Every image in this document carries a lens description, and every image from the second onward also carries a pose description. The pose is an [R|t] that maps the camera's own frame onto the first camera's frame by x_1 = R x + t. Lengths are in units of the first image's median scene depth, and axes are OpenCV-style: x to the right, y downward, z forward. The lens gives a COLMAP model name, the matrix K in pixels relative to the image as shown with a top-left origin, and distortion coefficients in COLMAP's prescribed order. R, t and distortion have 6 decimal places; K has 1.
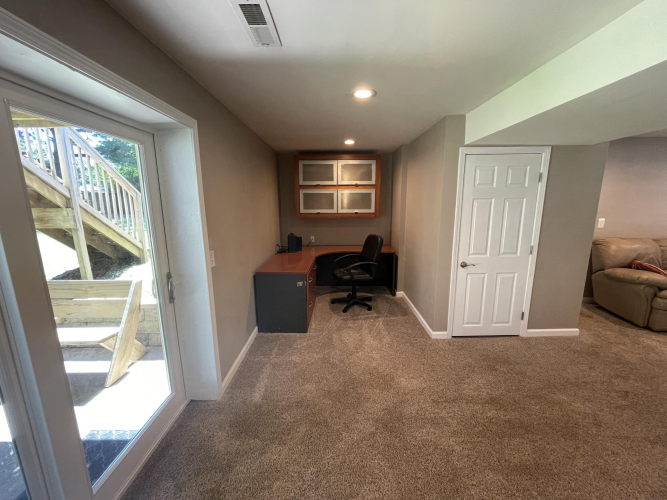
lens RADIAL K [[269.3, 0, 334.4], [0, 269.3, 250.7], [0, 0, 1]] dist [-0.001191, -0.000227]
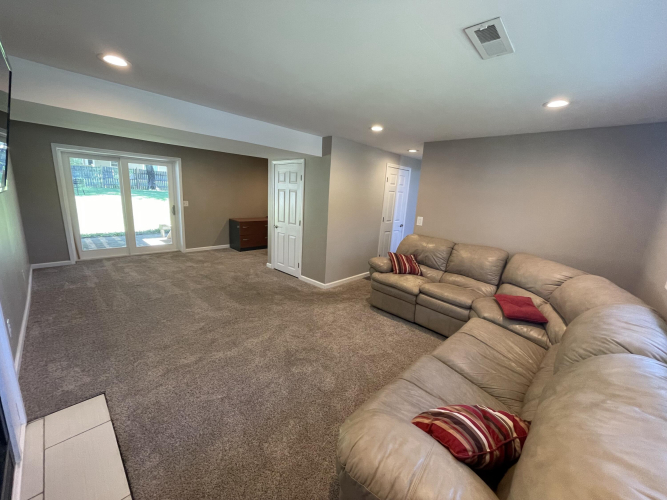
lens RADIAL K [[269.3, 0, 334.4], [0, 269.3, 250.7], [0, 0, 1]] dist [-0.001191, -0.000227]
pose [[0.717540, 0.202107, -0.666550, 1.876657], [-0.189715, 0.977504, 0.092165, -0.026735], [0.670182, 0.060323, 0.739741, -0.033810]]
